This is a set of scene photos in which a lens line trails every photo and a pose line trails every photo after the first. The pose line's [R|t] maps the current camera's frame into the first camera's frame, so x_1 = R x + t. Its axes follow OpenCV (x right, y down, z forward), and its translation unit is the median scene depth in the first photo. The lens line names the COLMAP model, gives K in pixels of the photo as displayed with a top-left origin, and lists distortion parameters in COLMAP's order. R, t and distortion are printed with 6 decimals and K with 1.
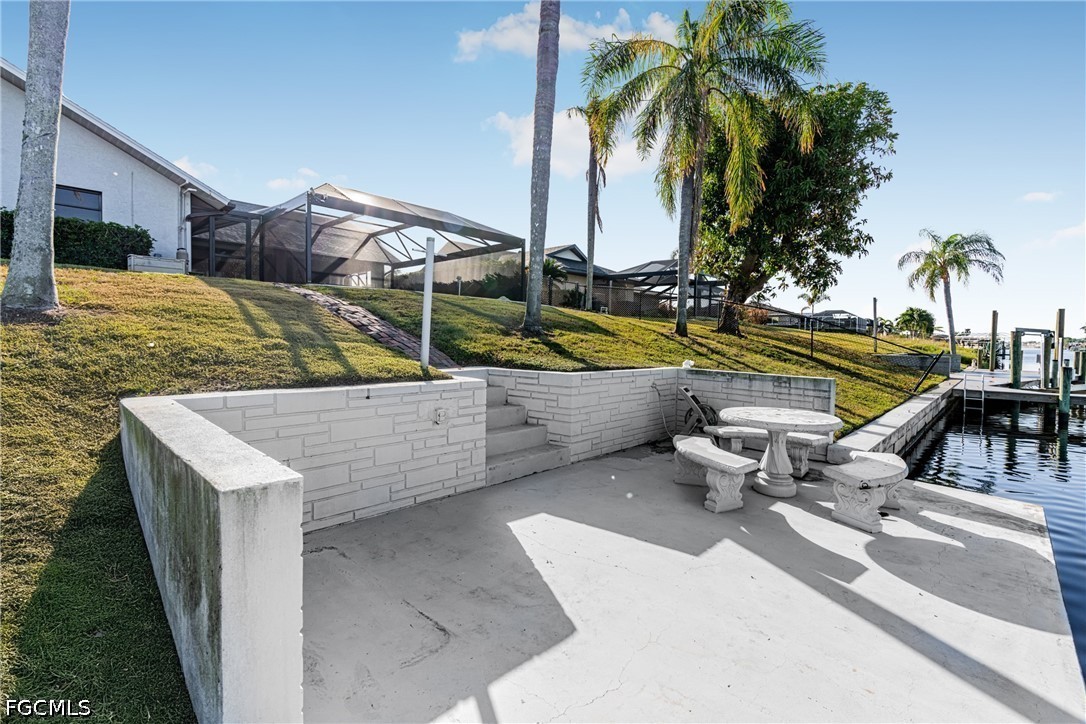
lens RADIAL K [[485.9, 0, 534.0], [0, 485.9, 351.6], [0, 0, 1]] dist [-0.008084, 0.002055]
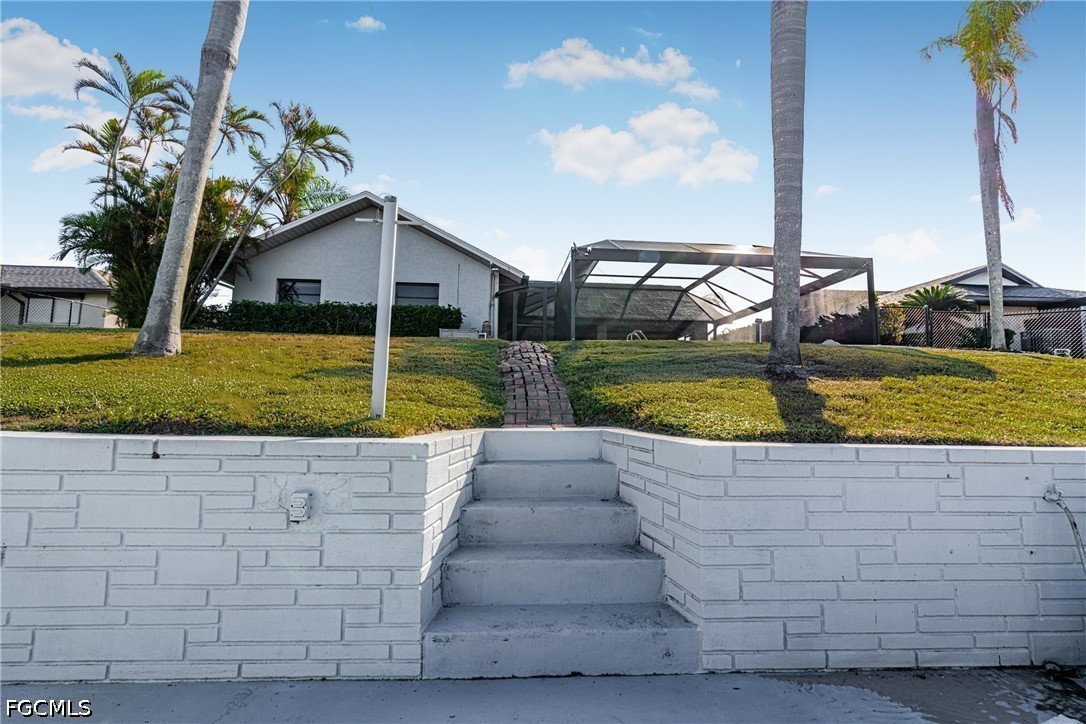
lens RADIAL K [[485.9, 0, 544.8], [0, 485.9, 355.9], [0, 0, 1]] dist [-0.008084, 0.002055]
pose [[0.742286, -0.072247, -0.666178, 0.215155], [-0.022382, 0.990943, -0.132406, 0.023833], [0.669710, 0.113193, 0.733946, 0.487536]]
